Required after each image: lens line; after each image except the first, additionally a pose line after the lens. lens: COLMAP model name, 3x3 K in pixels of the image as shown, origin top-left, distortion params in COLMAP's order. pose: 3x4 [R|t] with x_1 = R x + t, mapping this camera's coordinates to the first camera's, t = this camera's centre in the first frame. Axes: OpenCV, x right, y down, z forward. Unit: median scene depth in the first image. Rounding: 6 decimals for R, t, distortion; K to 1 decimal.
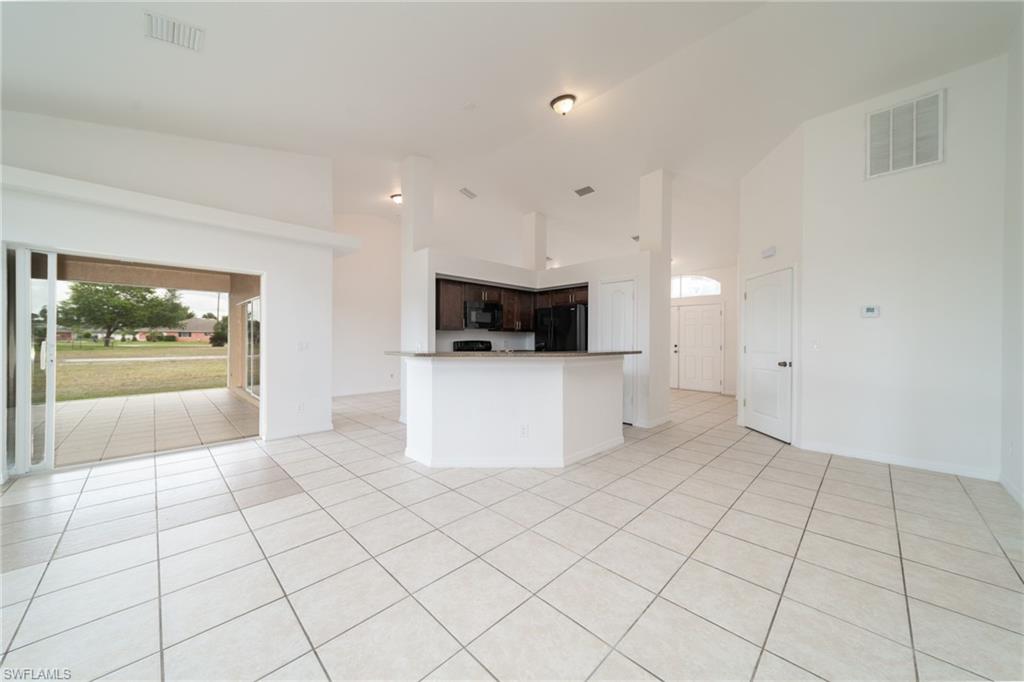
lens RADIAL K [[354.2, 0, 511.9], [0, 354.2, 342.1], [0, 0, 1]] dist [0.006584, -0.000557]
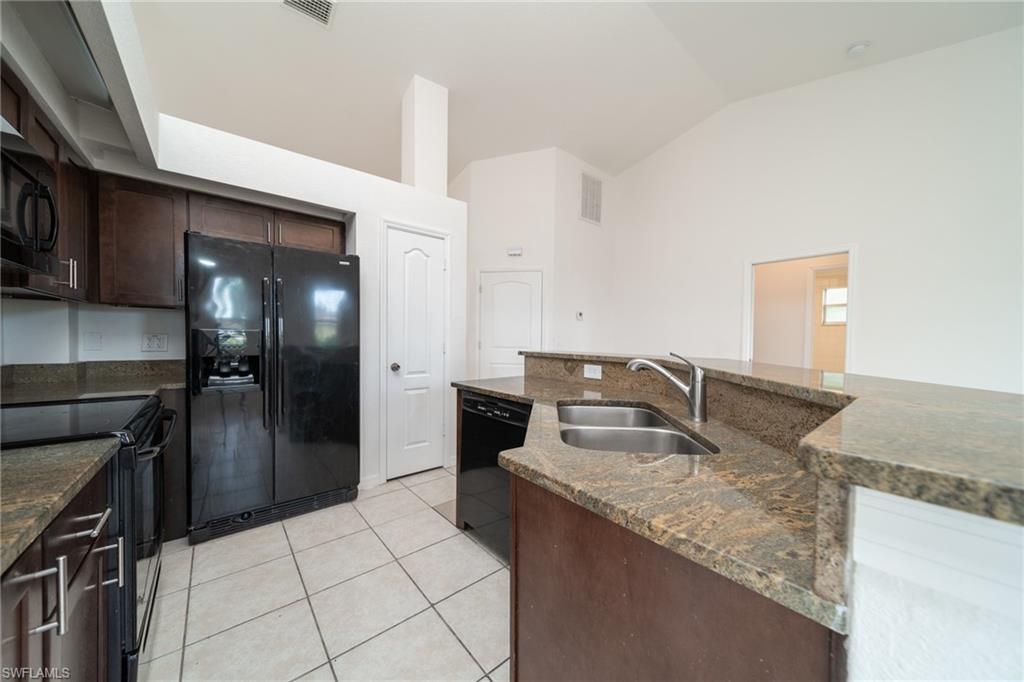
lens RADIAL K [[354.2, 0, 512.0], [0, 354.2, 340.9], [0, 0, 1]] dist [0.006584, -0.000557]
pose [[0.090740, -0.015763, 0.995750, -0.385934], [-0.010773, 0.999801, 0.016809, -0.008140], [-0.995816, -0.012252, 0.090552, 1.146562]]
